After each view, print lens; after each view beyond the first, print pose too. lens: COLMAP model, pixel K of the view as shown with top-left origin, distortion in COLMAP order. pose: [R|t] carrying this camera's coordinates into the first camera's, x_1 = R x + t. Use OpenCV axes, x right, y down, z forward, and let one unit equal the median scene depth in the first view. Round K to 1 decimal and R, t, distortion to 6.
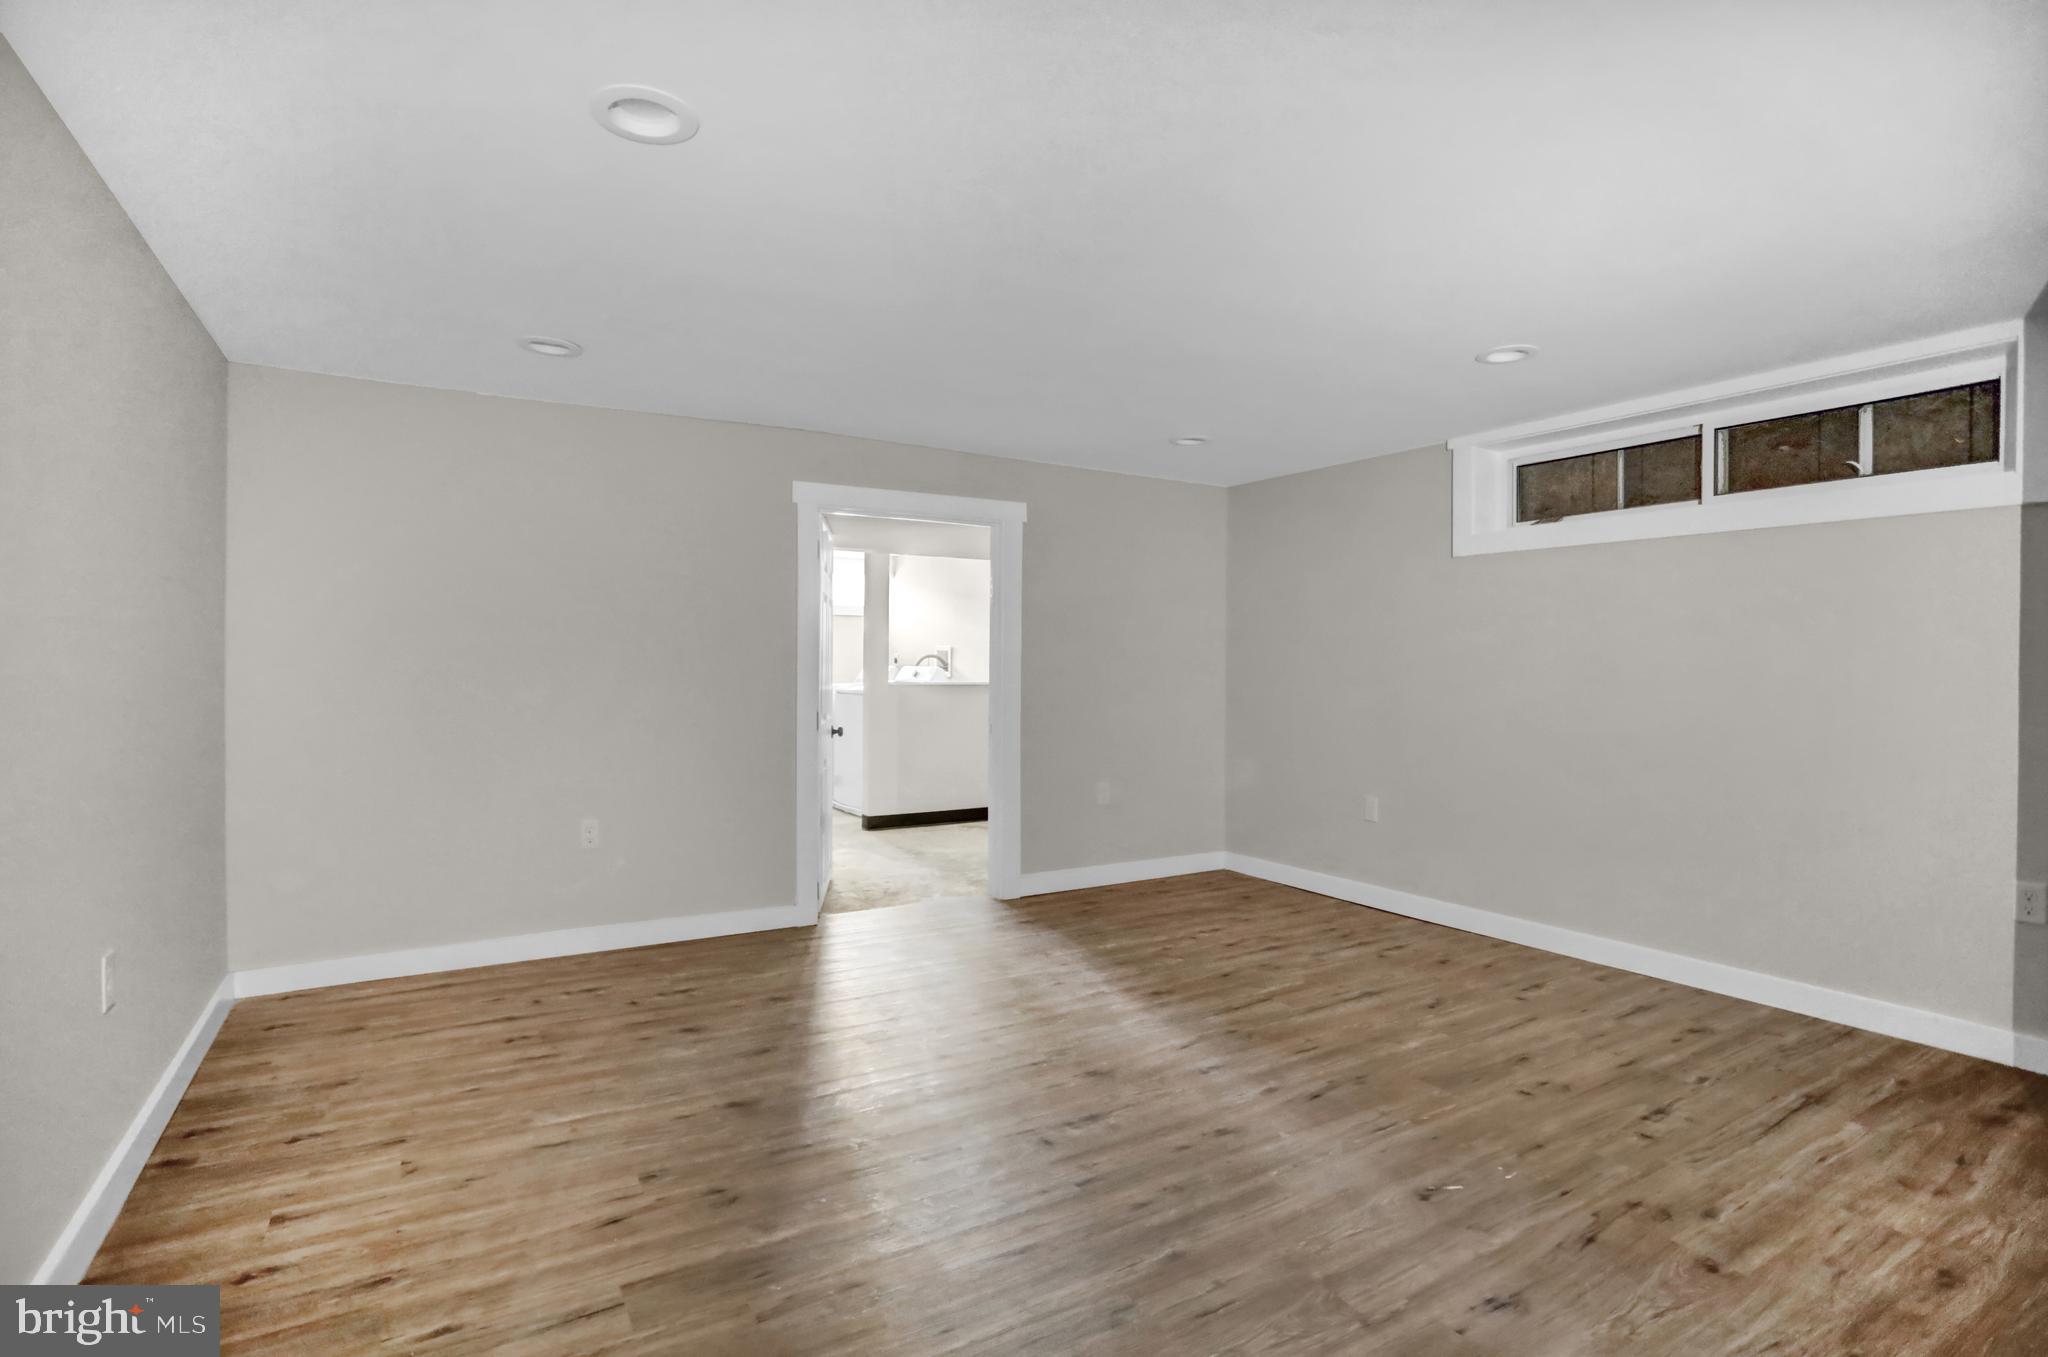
lens RADIAL K [[999.7, 0, 1024.0], [0, 999.7, 678.5], [0, 0, 1]] dist [0.000208, 0.000062]
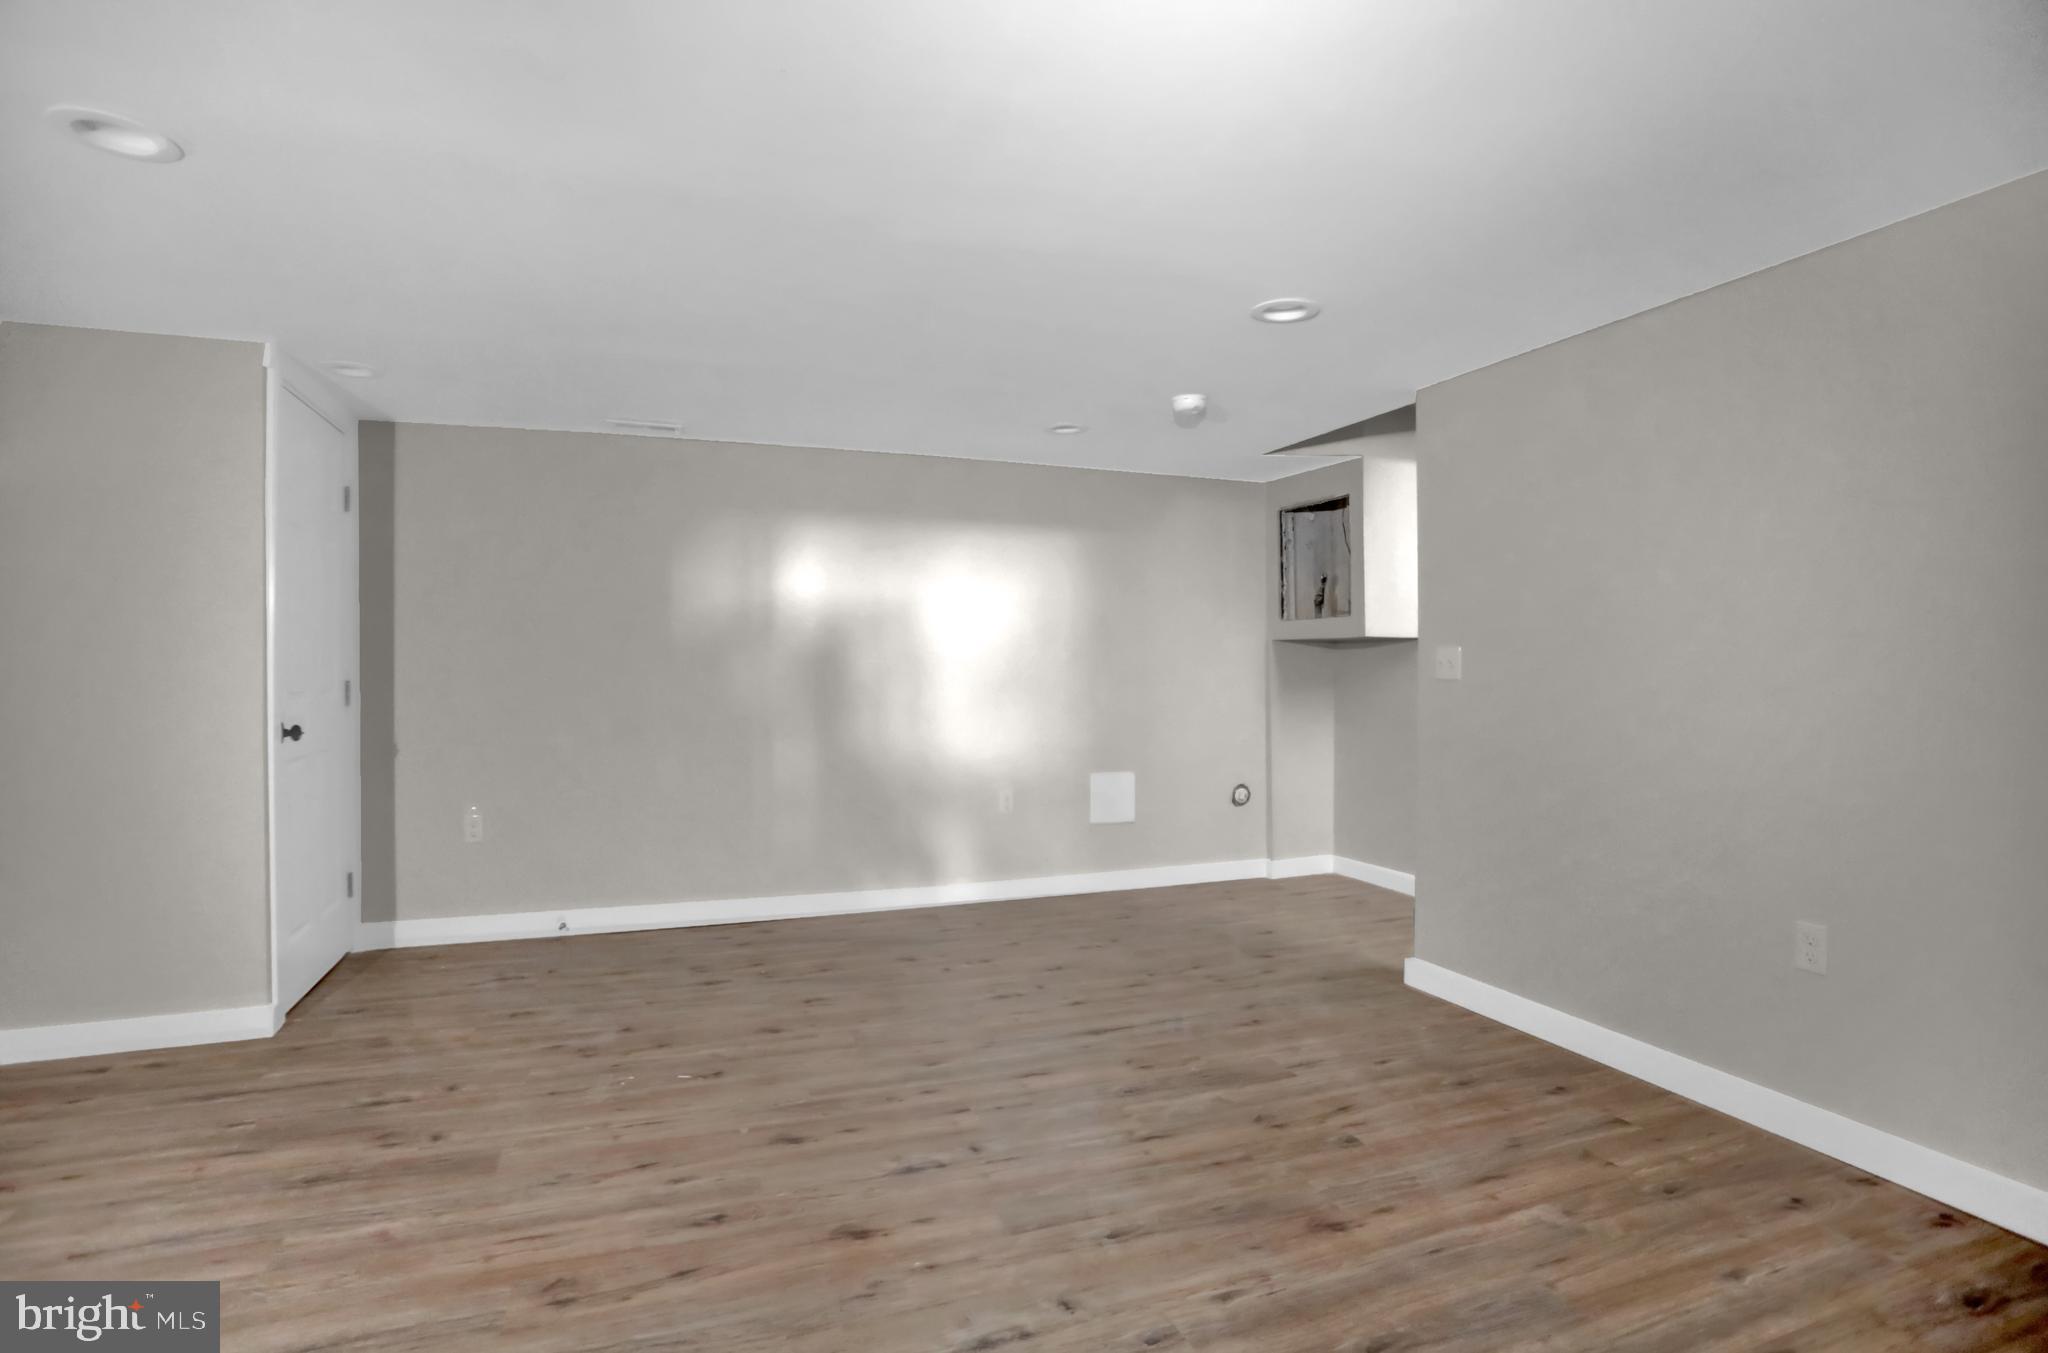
lens RADIAL K [[999.7, 0, 1024.0], [0, 999.7, 676.5], [0, 0, 1]] dist [0.000208, 0.000062]
pose [[-0.983594, -0.008056, 0.180216, -0.203488], [-0.004763, 0.999814, 0.018698, -0.024606], [-0.180333, 0.017533, -0.983449, 1.997876]]
